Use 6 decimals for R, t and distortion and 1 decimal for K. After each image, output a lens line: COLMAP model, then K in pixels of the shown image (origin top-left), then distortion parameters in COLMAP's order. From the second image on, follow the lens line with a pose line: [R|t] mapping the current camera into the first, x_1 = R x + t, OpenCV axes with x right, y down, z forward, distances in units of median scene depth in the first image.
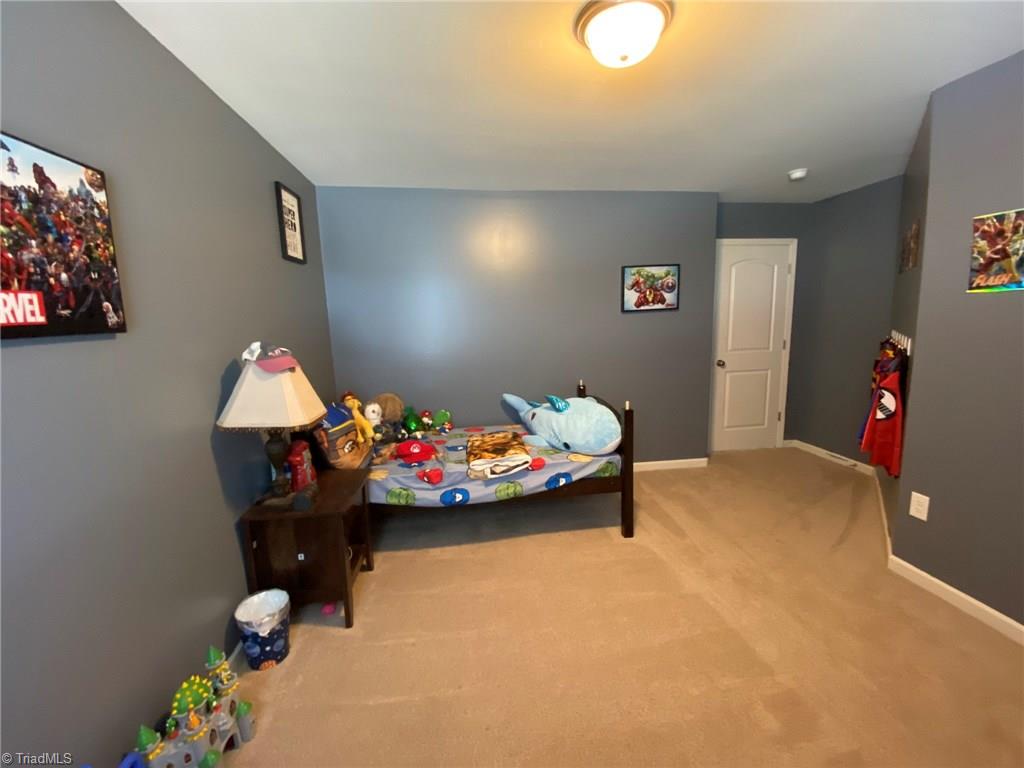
lens RADIAL K [[416.9, 0, 521.5], [0, 416.9, 382.1], [0, 0, 1]] dist [0.019899, -0.020498]
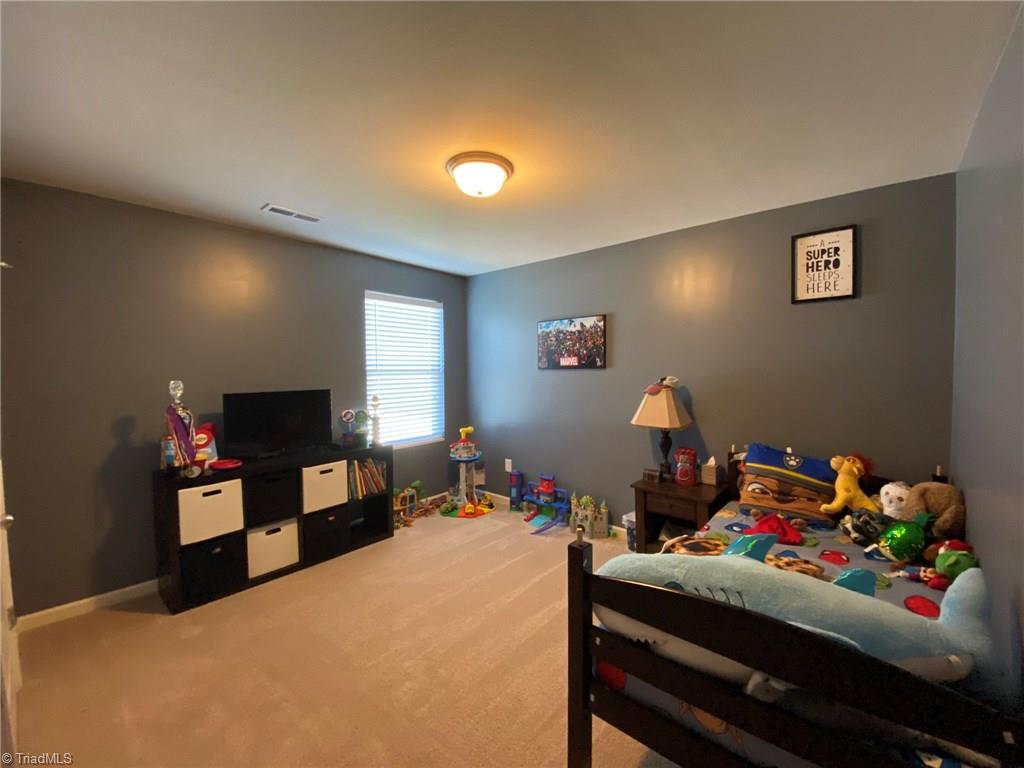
lens RADIAL K [[416.9, 0, 521.5], [0, 416.9, 382.1], [0, 0, 1]] dist [0.019899, -0.020498]
pose [[-0.744897, 0.058657, -0.664596, 1.704961], [-0.068697, 0.984090, 0.163854, -0.562621], [0.663633, 0.167710, -0.729016, 3.363636]]
